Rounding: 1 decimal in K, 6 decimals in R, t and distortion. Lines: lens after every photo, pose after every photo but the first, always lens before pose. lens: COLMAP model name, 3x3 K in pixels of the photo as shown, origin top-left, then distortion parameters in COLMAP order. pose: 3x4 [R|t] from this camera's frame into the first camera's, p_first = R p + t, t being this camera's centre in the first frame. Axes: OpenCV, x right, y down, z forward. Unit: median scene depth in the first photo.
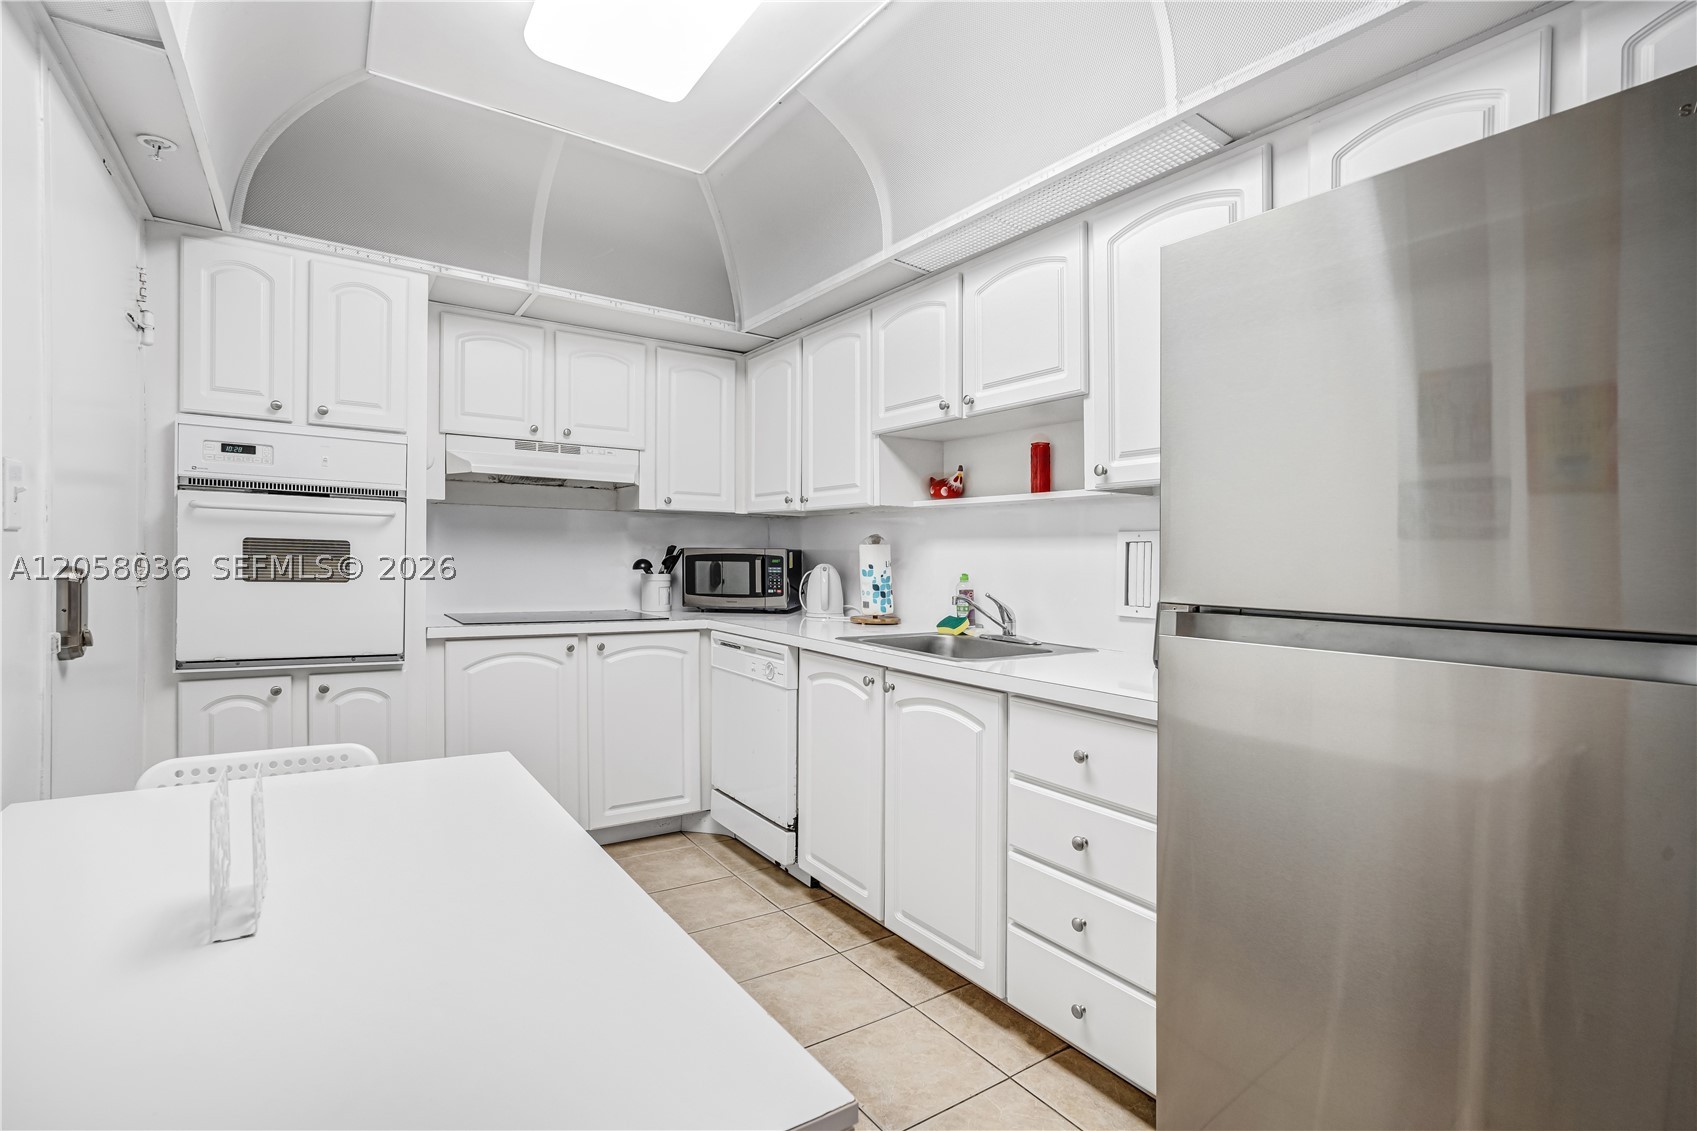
lens RADIAL K [[781.4, 0, 852.0], [0, 781.4, 576.9], [0, 0, 1]] dist [-0.053507, 0.023175]
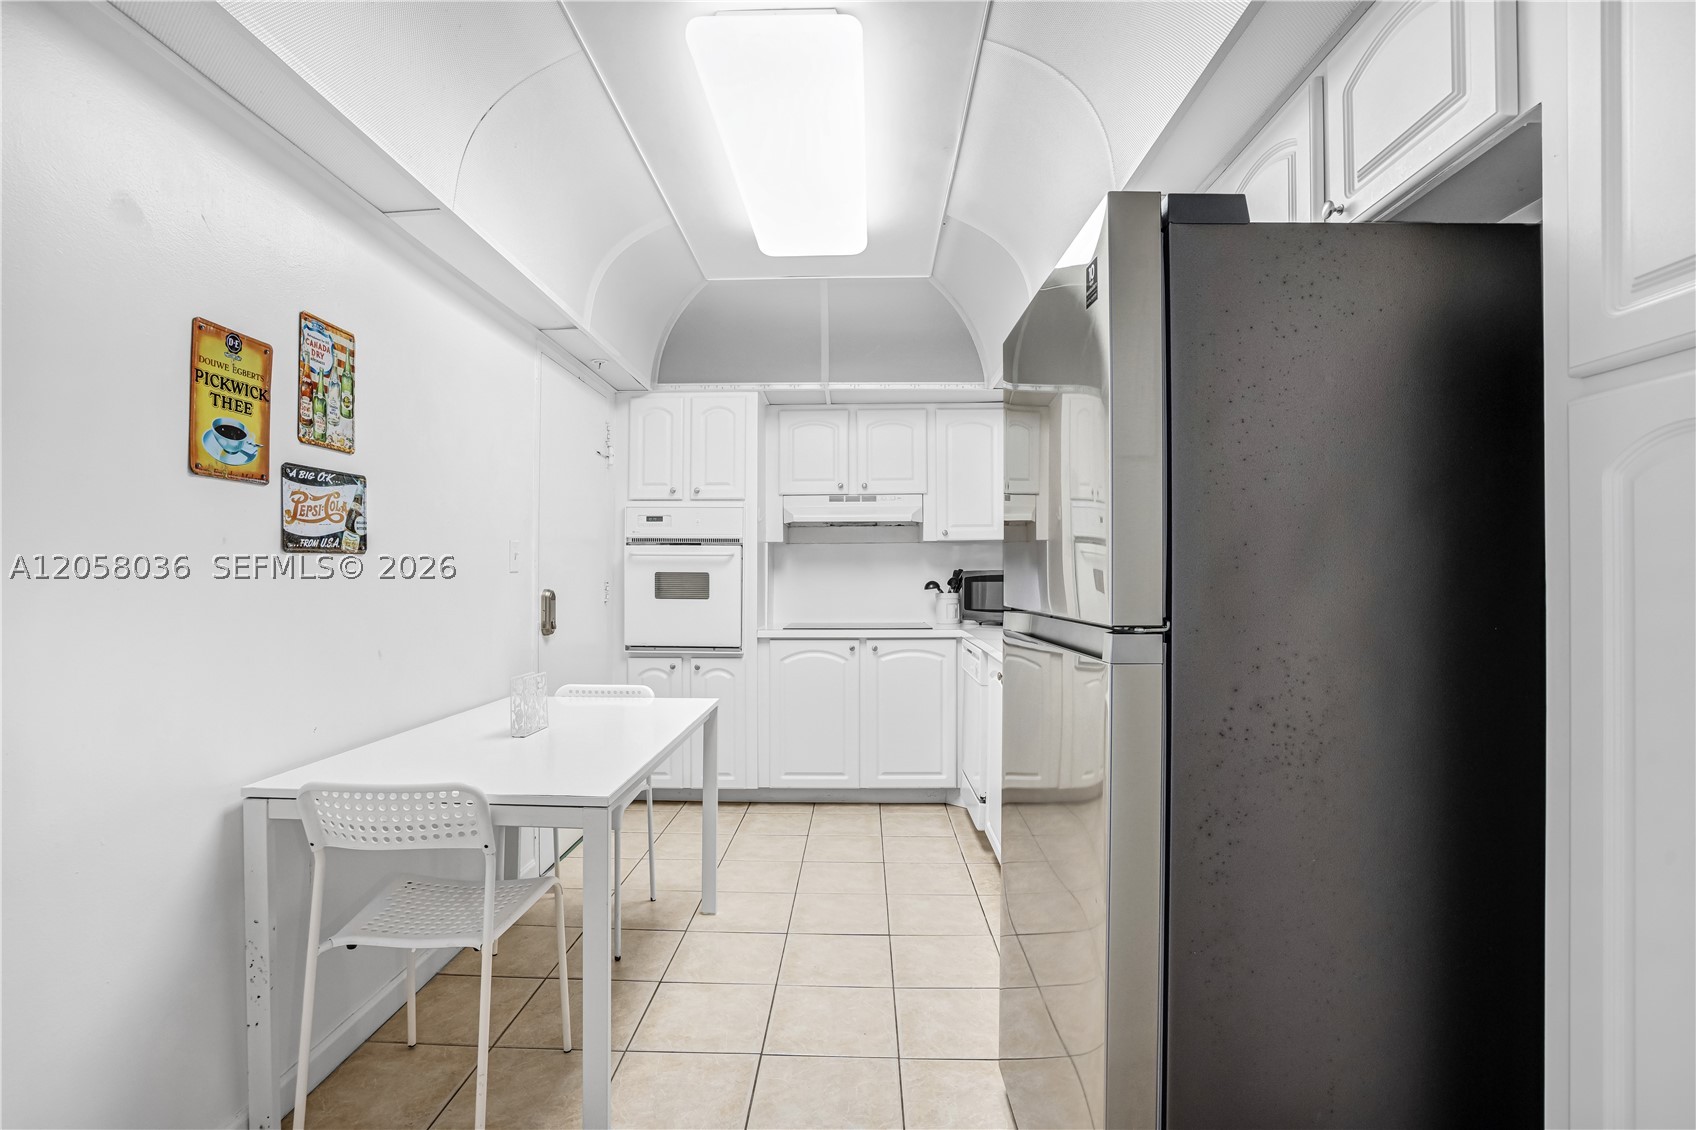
lens RADIAL K [[818.9, 0, 847.8], [0, 818.9, 575.2], [0, 0, 1]] dist [-0.061569, 0.026037]
pose [[0.807175, -0.022336, -0.589889, 0.512556], [0.004153, 0.999474, -0.032162, 0.011857], [0.590297, 0.023510, 0.806843, -0.163007]]
